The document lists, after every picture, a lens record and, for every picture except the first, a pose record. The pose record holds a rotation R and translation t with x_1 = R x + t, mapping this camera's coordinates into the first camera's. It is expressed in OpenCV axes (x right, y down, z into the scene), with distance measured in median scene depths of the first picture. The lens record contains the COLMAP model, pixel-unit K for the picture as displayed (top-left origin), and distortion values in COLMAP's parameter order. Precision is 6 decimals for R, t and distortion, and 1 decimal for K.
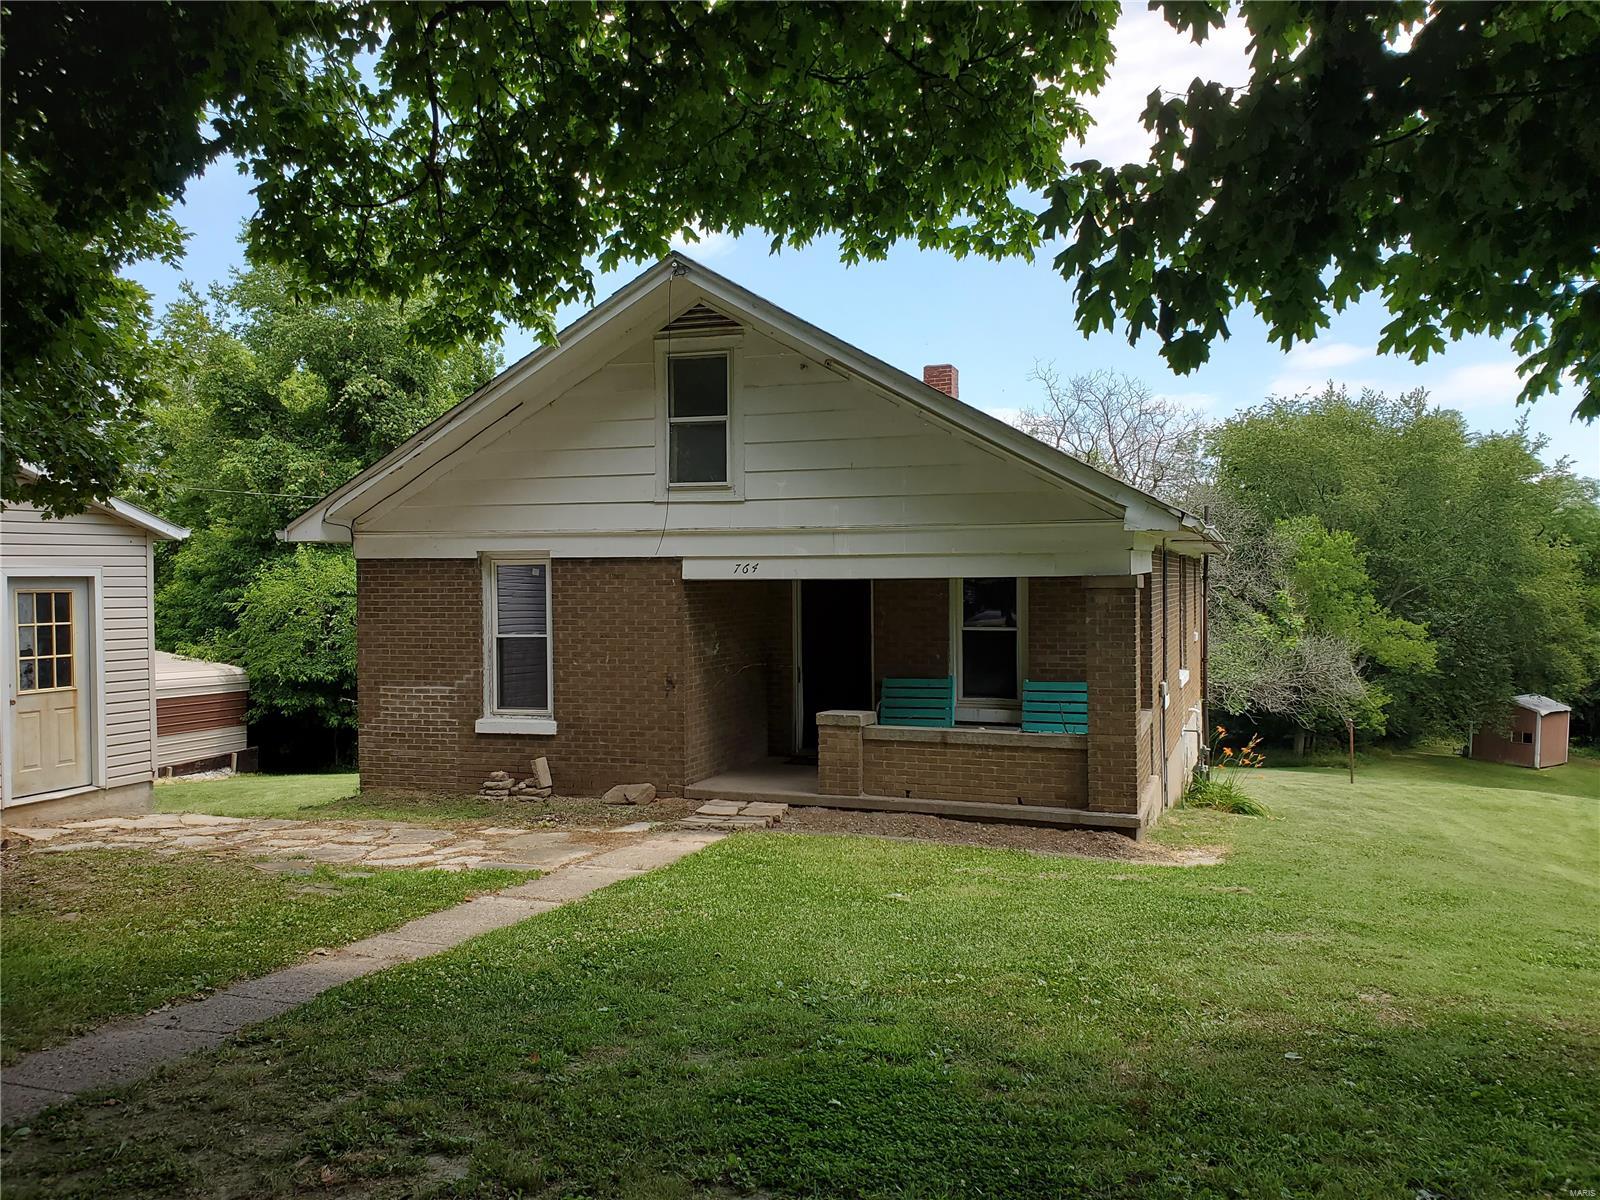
lens RADIAL K [[1226.1, 0, 800.0], [0, 1226.1, 600.0], [0, 0, 1]] dist [0.109815, -0.000659]
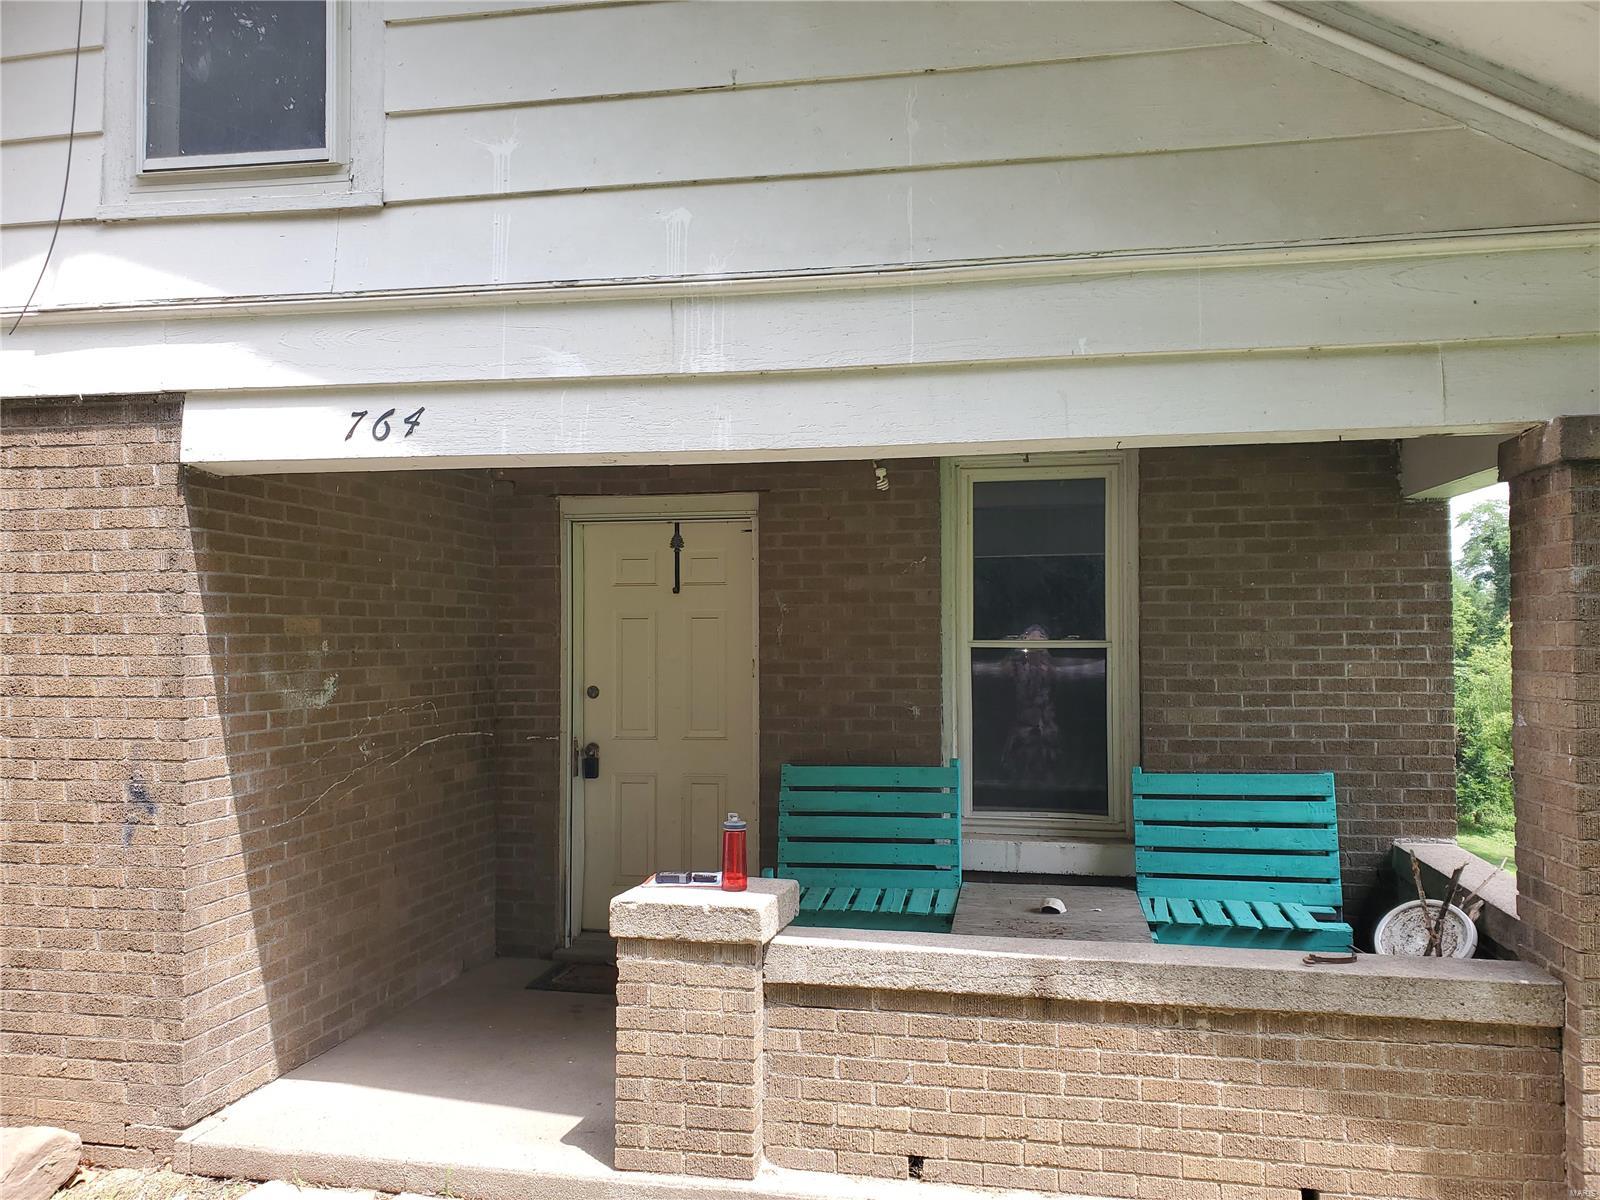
lens RADIAL K [[1226.8, 0, 803.9], [0, 1226.8, 615.4], [0, 0, 1]] dist [-0.026191, 0.052637]
pose [[0.987167, 0.009089, 0.159432, 0.011523], [-0.003092, 0.999280, -0.037822, 0.033312], [-0.159661, 0.036844, 0.986484, 0.682870]]
